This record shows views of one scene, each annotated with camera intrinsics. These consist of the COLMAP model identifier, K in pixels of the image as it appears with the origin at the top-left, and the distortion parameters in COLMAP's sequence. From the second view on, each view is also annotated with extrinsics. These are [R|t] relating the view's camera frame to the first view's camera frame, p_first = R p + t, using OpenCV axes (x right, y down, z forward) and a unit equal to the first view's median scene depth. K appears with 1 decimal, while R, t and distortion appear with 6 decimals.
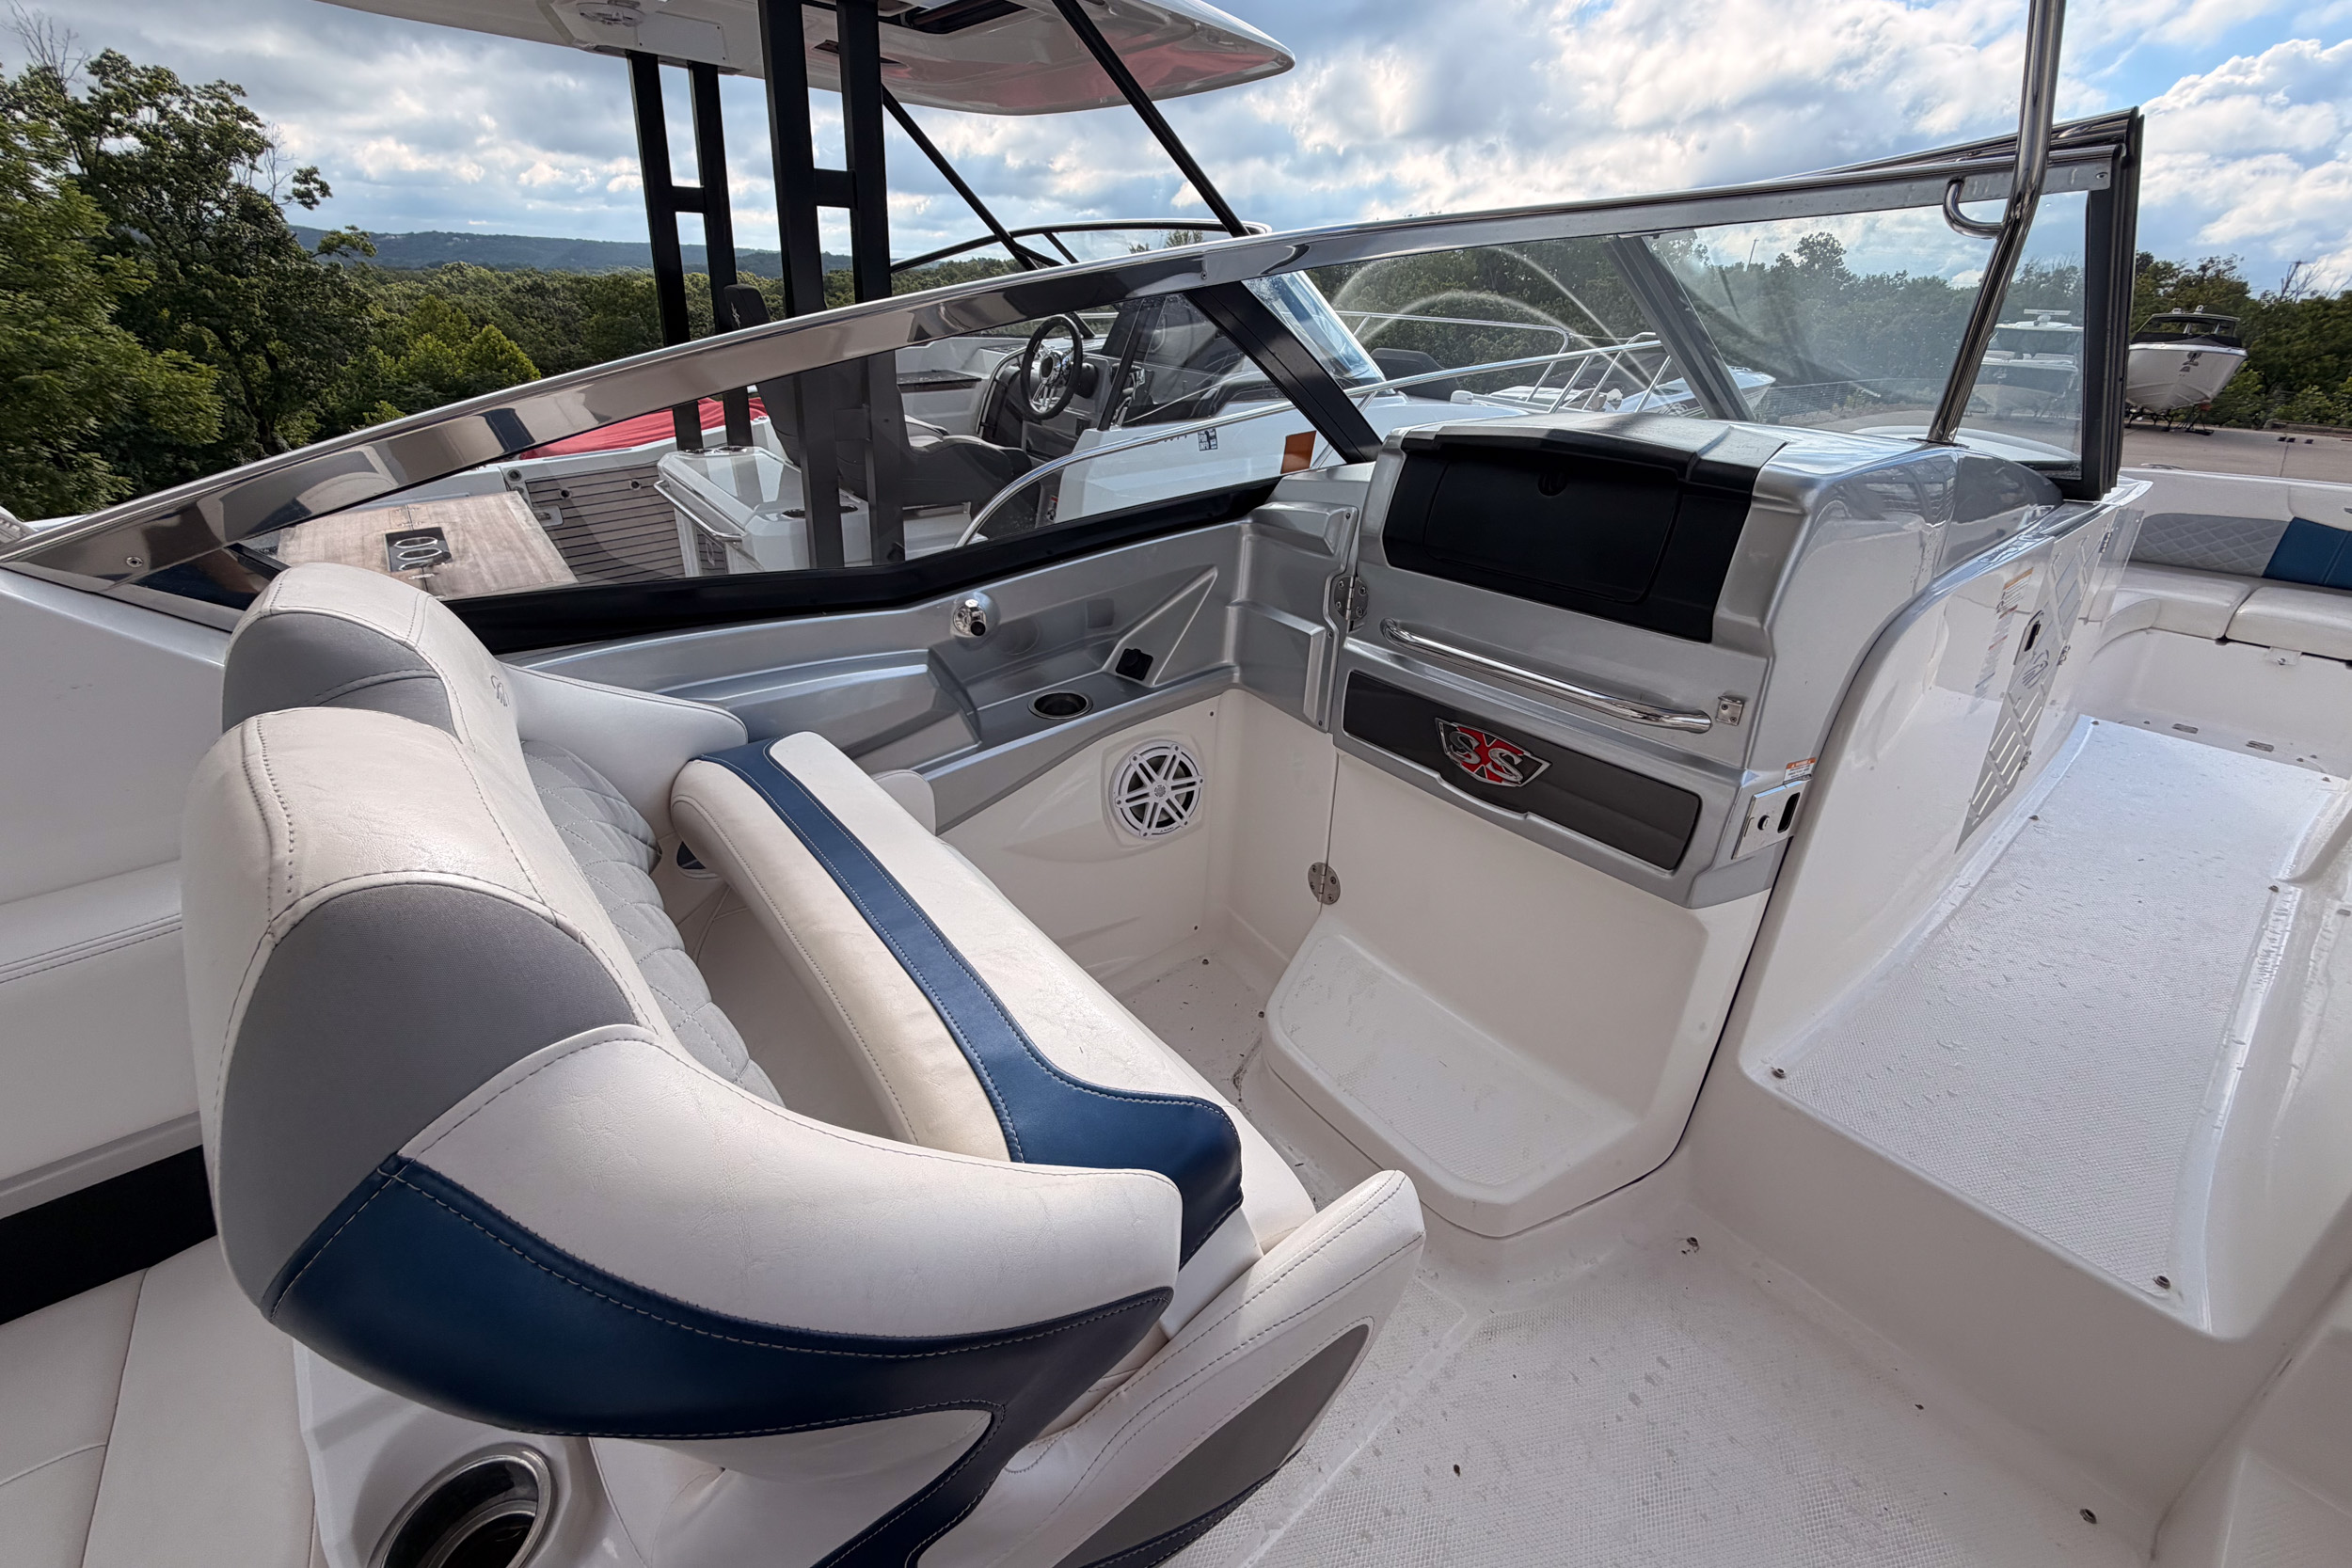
lens RADIAL K [[927.1, 0, 1173.3], [0, 927.1, 737.7], [0, 0, 1]] dist [0.000944, 0.000222]
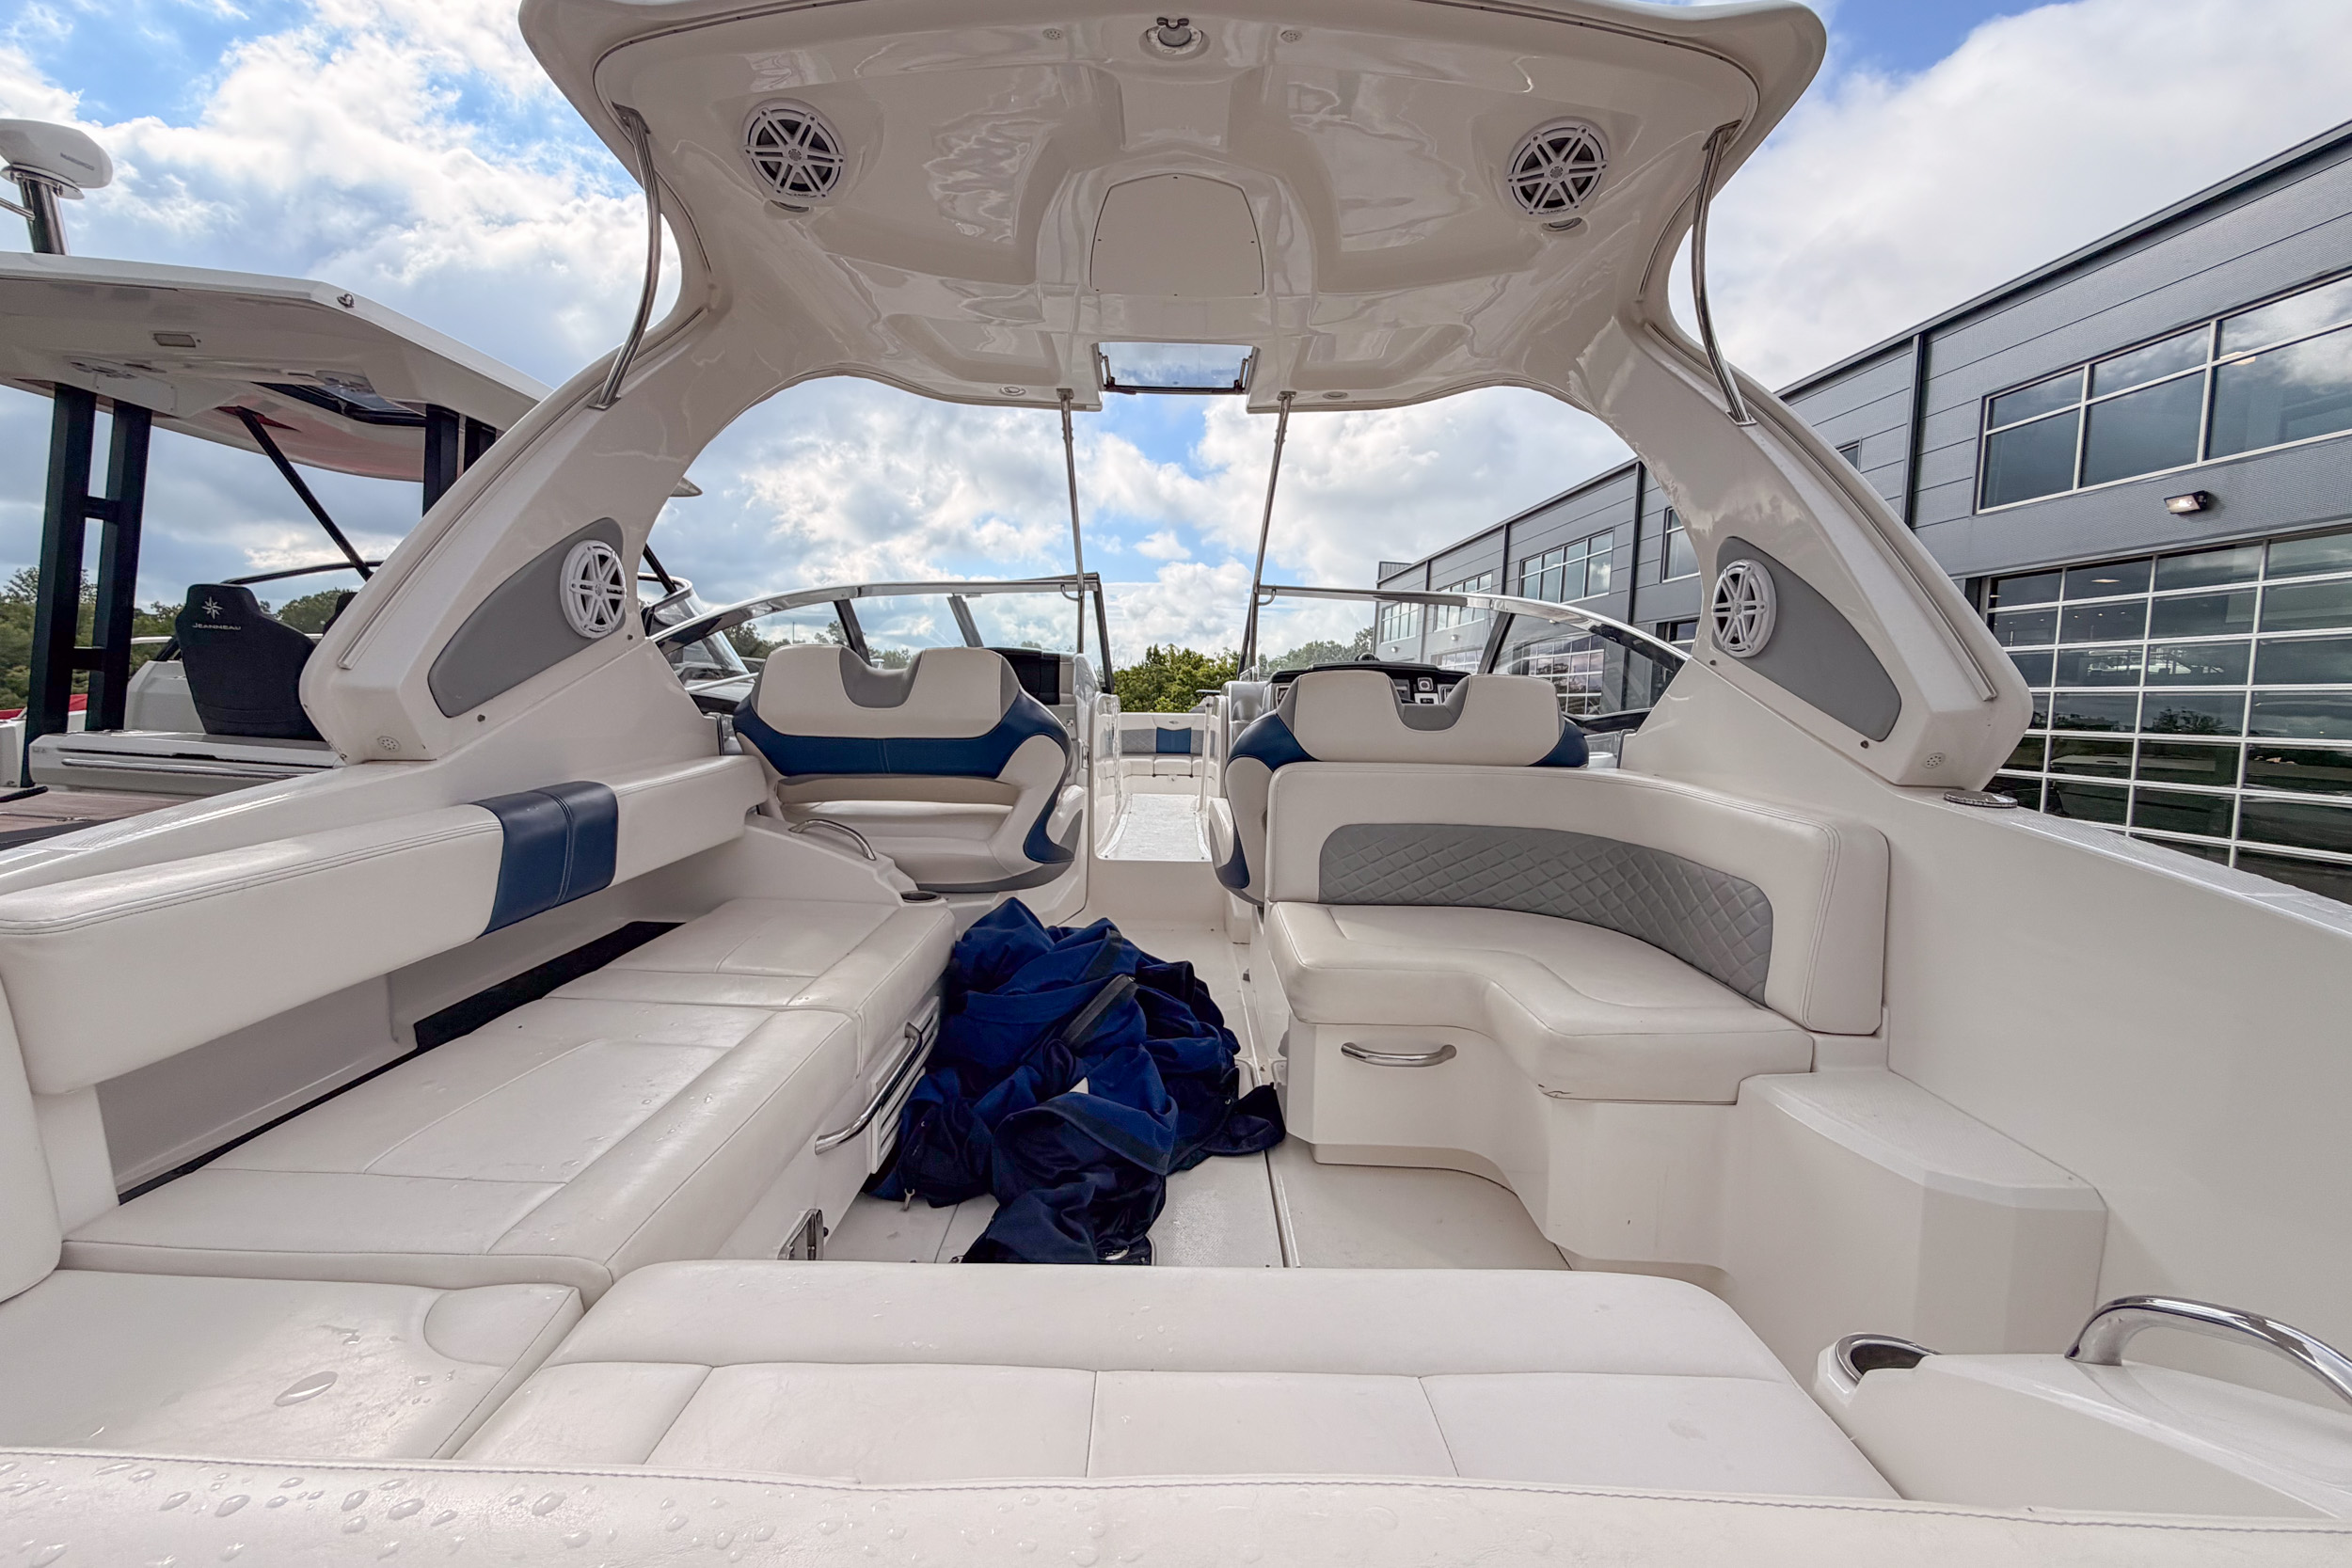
lens RADIAL K [[936.2, 0, 1168.4], [0, 936.2, 736.4], [0, 0, 1]] dist [-0.001310, 0.000183]
pose [[0.629036, -0.043825, 0.776140, -1.151366], [0.319033, 0.925010, -0.206334, 0.530983], [-0.708895, 0.377406, 0.595846, -0.789986]]
